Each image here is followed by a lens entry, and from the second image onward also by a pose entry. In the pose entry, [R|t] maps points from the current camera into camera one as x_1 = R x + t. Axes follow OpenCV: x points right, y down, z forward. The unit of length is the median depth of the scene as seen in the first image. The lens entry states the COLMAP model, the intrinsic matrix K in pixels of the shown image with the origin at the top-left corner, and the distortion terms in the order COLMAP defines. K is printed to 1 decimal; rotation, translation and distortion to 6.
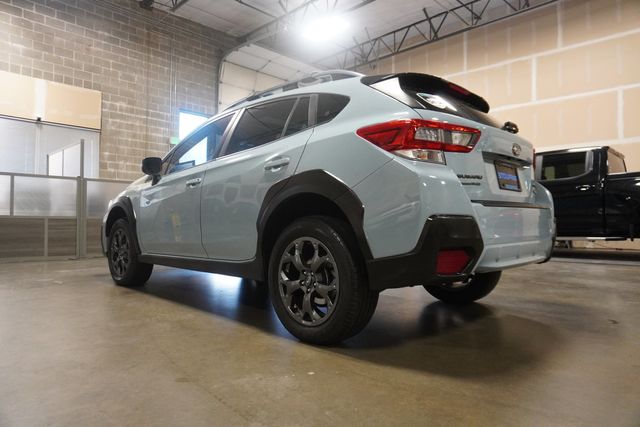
lens RADIAL K [[433.8, 0, 320.0], [0, 433.8, 213.5], [0, 0, 1]] dist [-0.002021, -0.000758]
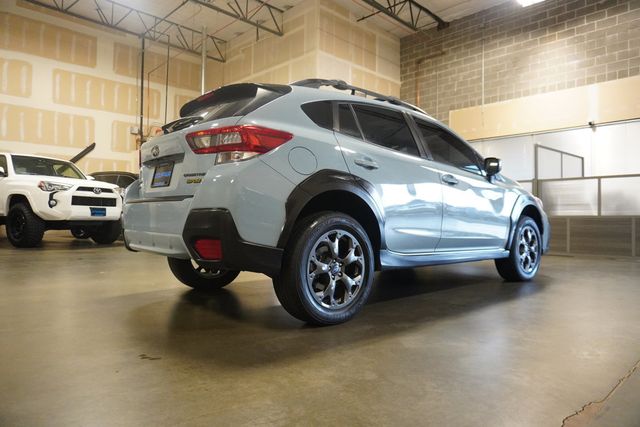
lens RADIAL K [[433.8, 0, 320.0], [0, 433.8, 213.5], [0, 0, 1]] dist [-0.002021, -0.000758]
pose [[-0.069488, -0.019949, -0.997383, 0.447514], [0.012316, 0.999707, -0.020854, 0.014074], [0.997507, -0.013732, -0.069222, 0.428278]]
